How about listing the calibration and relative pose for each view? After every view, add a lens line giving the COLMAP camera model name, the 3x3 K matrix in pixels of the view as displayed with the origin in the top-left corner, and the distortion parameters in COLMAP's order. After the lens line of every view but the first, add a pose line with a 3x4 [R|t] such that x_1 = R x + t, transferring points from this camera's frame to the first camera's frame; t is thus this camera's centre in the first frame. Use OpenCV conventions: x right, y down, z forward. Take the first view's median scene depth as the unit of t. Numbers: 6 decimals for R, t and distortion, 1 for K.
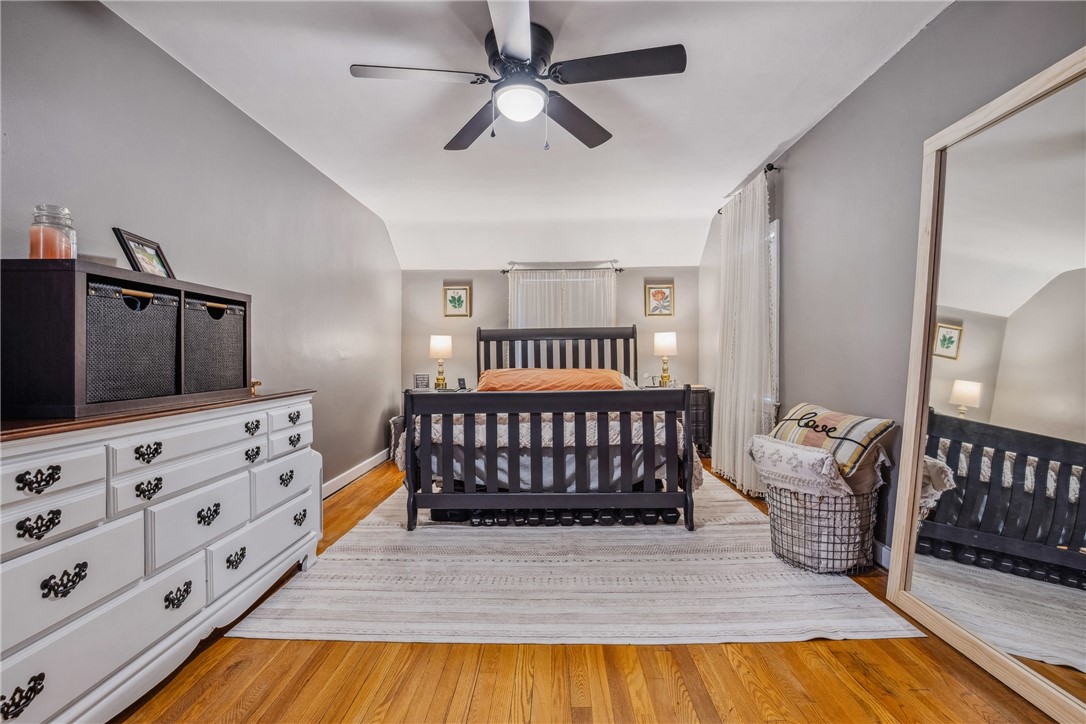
lens RADIAL K [[496.6, 0, 548.8], [0, 496.6, 359.8], [0, 0, 1]] dist [-0.021723, -0.000119]
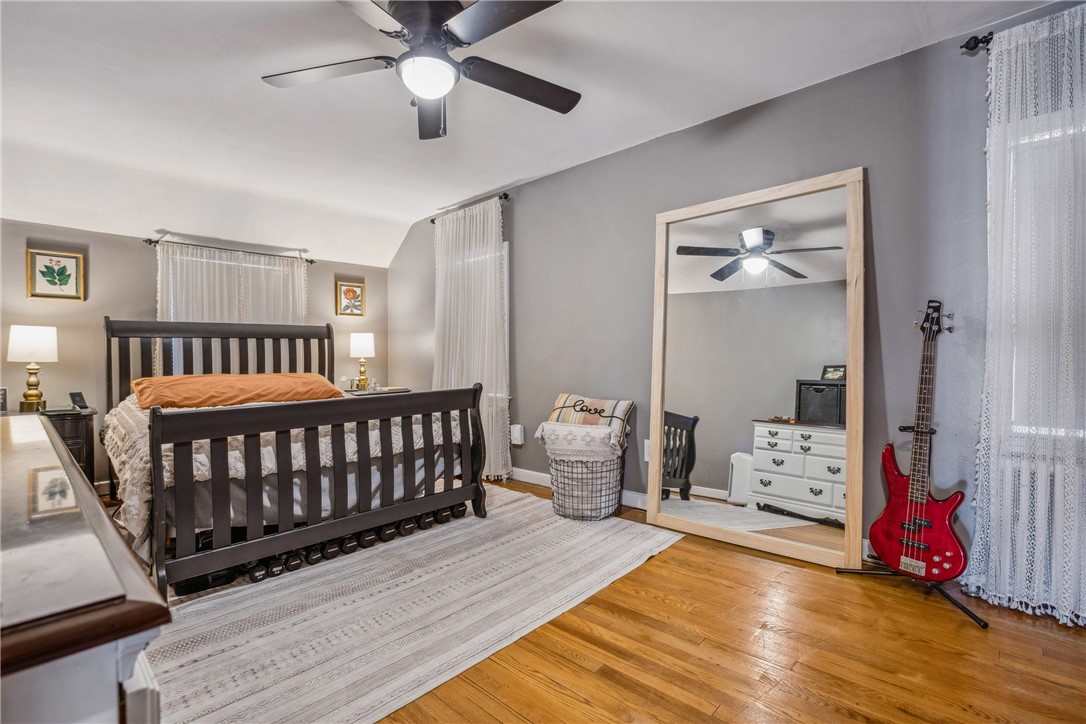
lens RADIAL K [[496.6, 0, 549.8], [0, 496.6, 359.8], [0, 0, 1]] dist [-0.021723, -0.000119]
pose [[0.658744, -0.004292, 0.752355, -0.420405], [0.009597, 0.999950, -0.002699, 0.002973], [-0.752306, 0.008999, 0.658753, 0.167585]]
